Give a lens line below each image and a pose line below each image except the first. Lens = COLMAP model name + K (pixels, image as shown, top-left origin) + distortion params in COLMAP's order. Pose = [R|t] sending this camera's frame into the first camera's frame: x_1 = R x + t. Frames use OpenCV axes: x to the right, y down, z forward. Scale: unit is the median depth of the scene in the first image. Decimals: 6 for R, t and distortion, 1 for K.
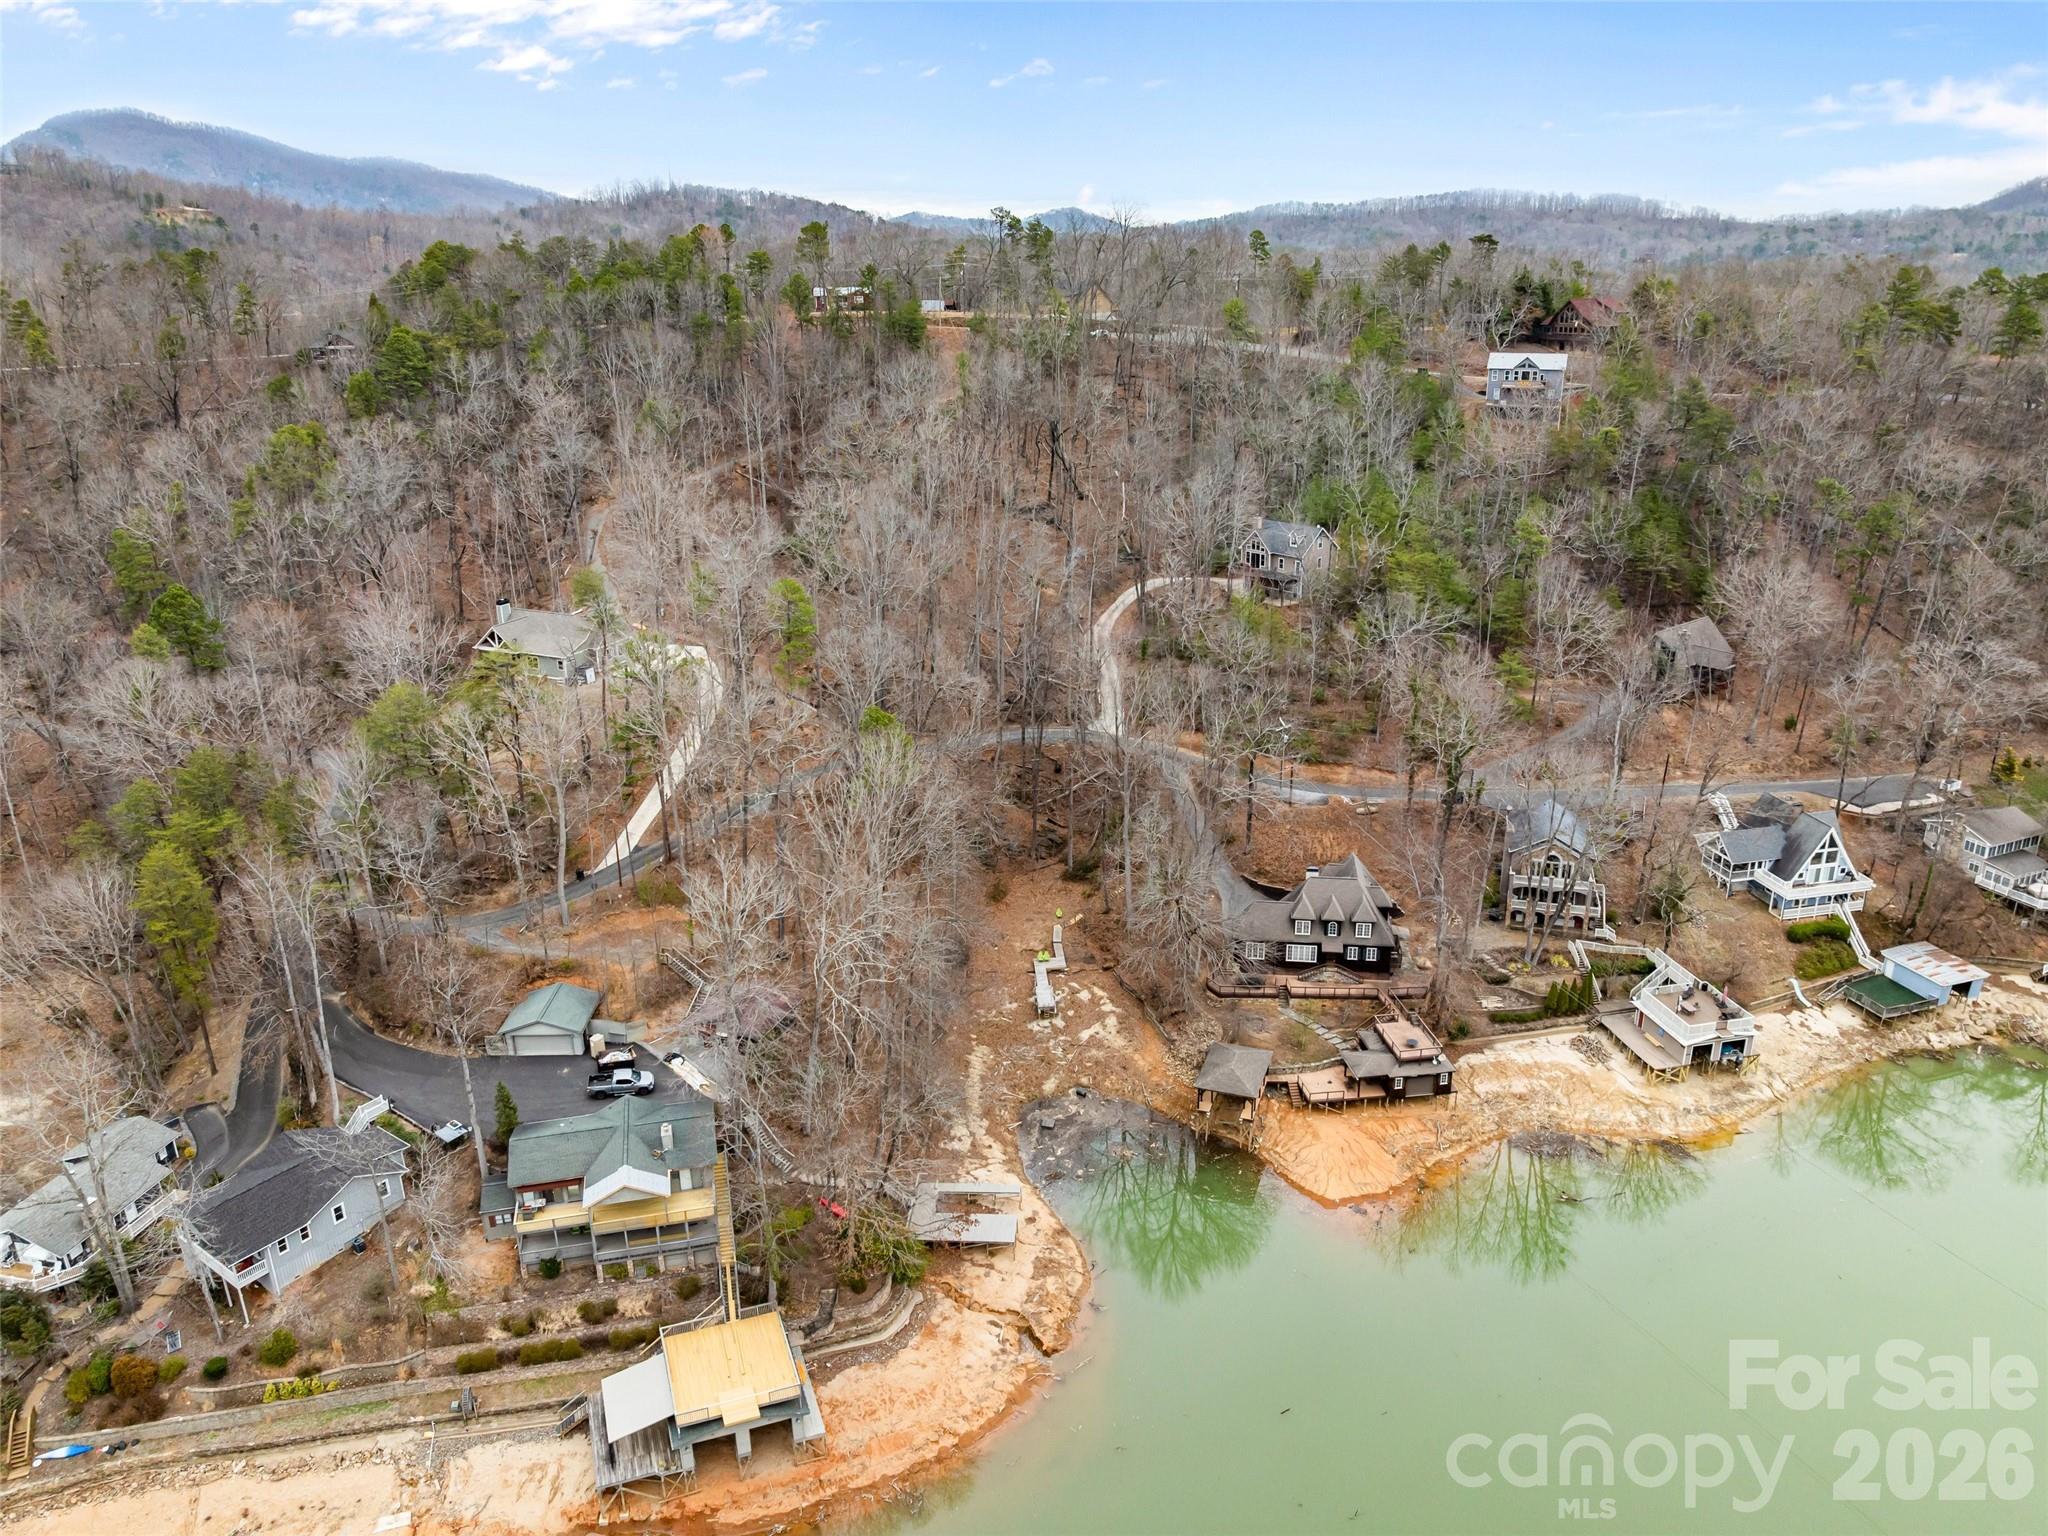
lens RADIAL K [[1444.2, 0, 1024.0], [0, 1444.2, 768.0], [0, 0, 1]] dist [-0.051293, 0.021257]
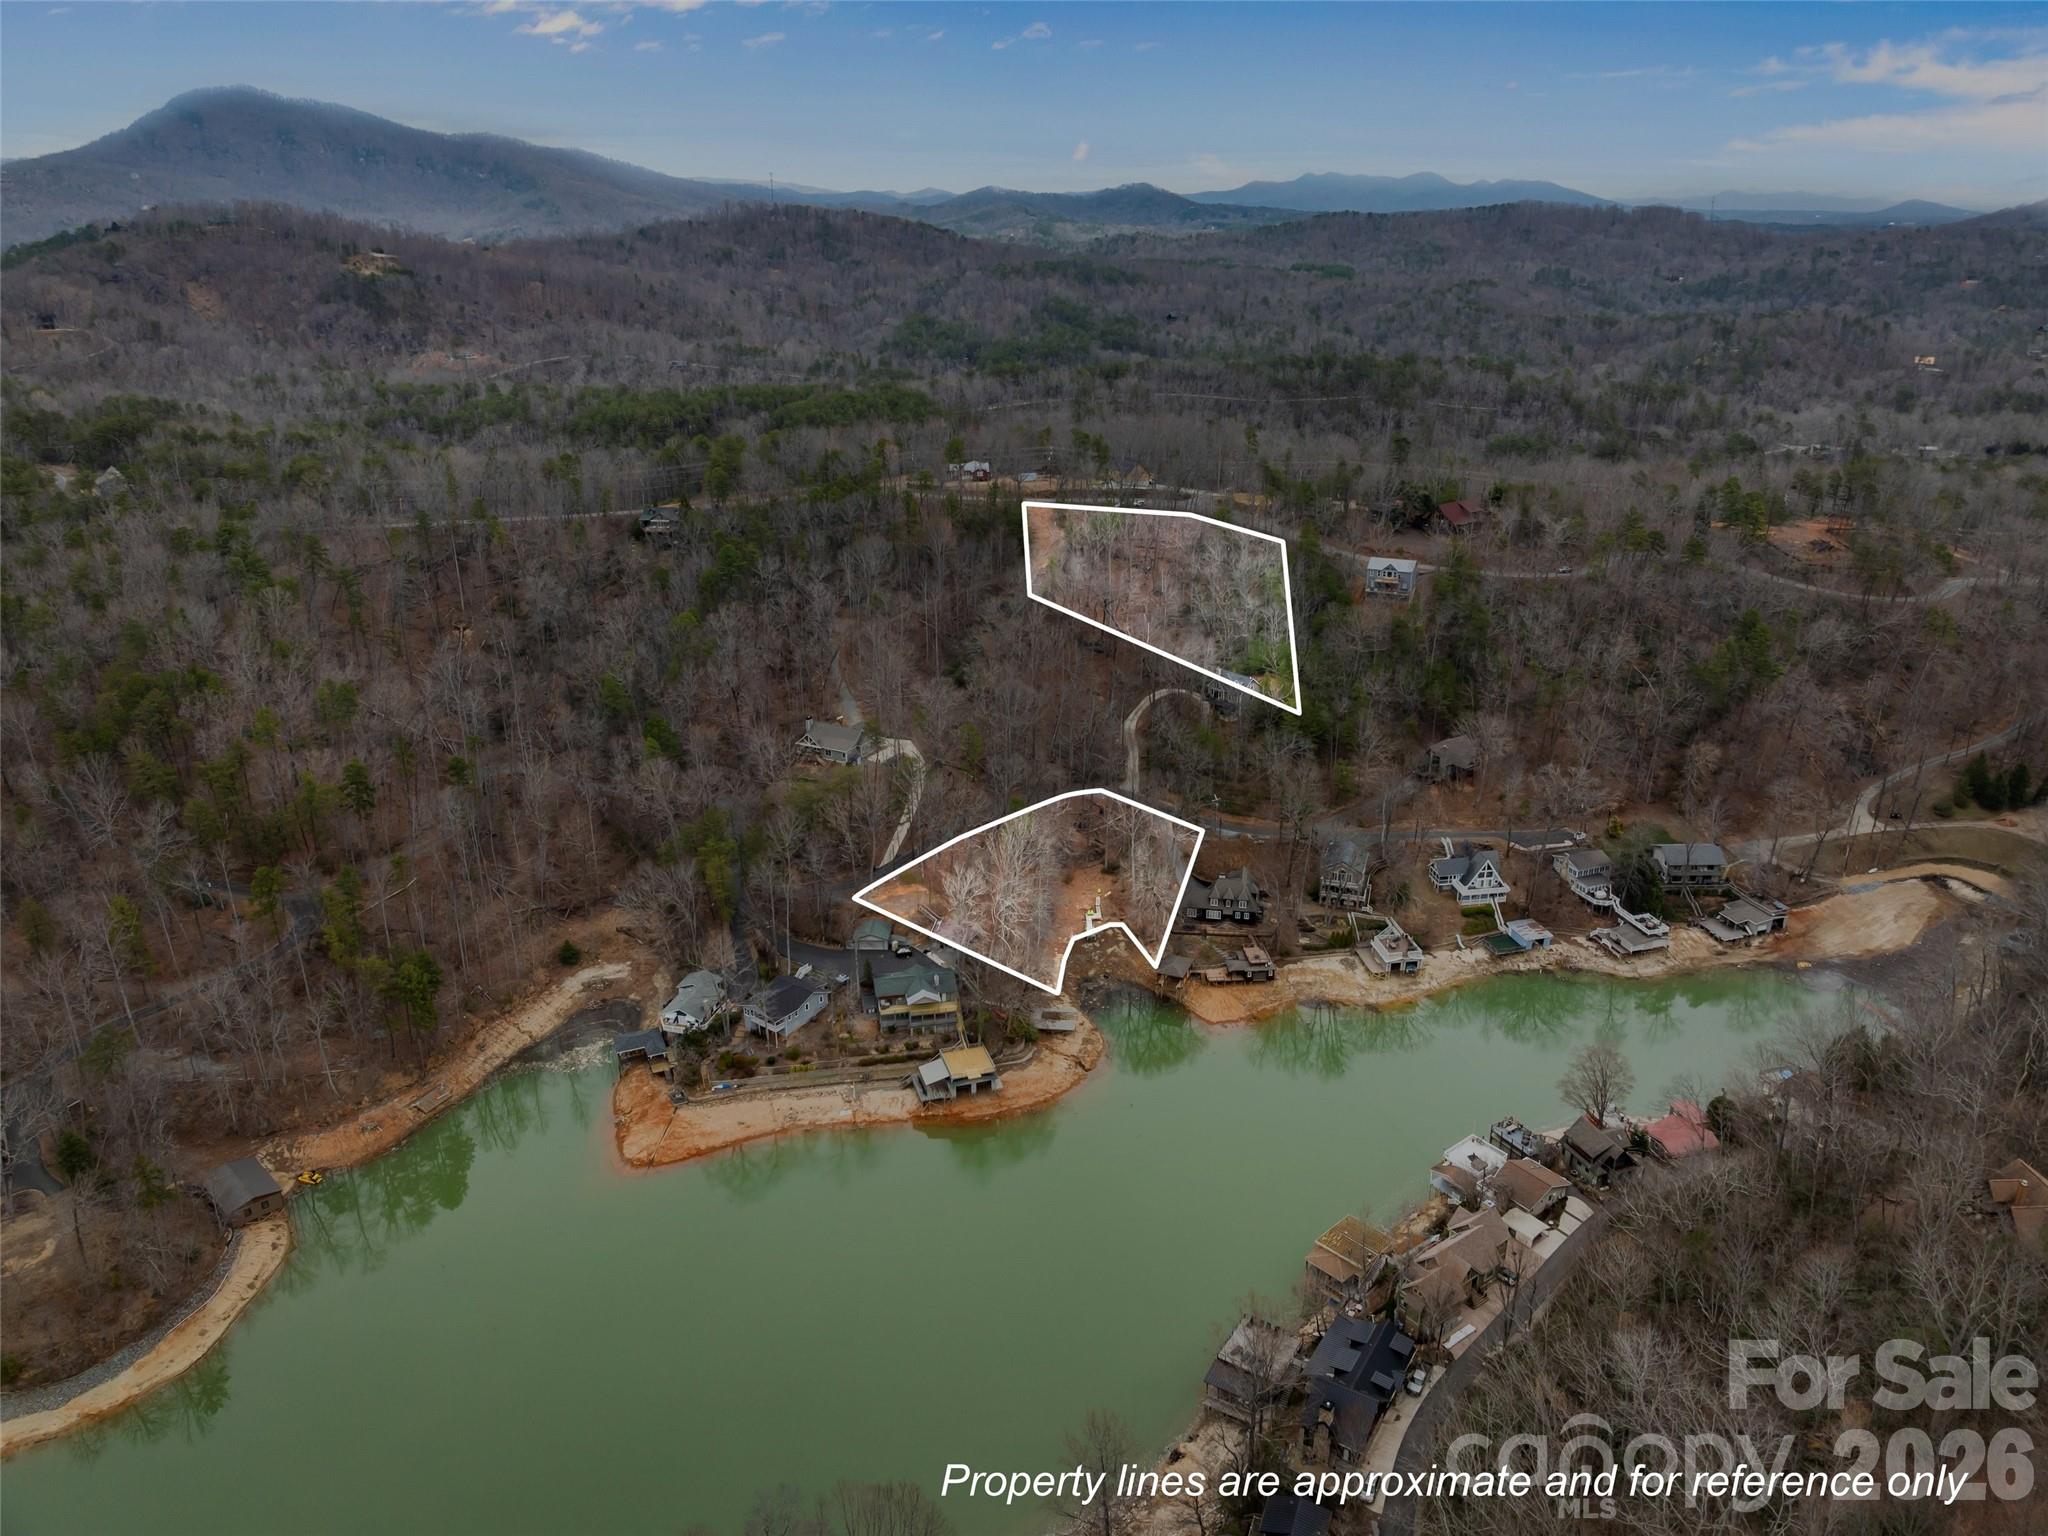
lens RADIAL K [[1439.1, 0, 1024.0], [0, 1439.1, 768.0], [0, 0, 1]] dist [-0.027008, -0.028360]
pose [[0.998920, 0.024052, -0.039759, -0.005248], [-0.022859, 0.999282, 0.030199, -0.155412], [0.040457, -0.029258, 0.998753, -1.204647]]
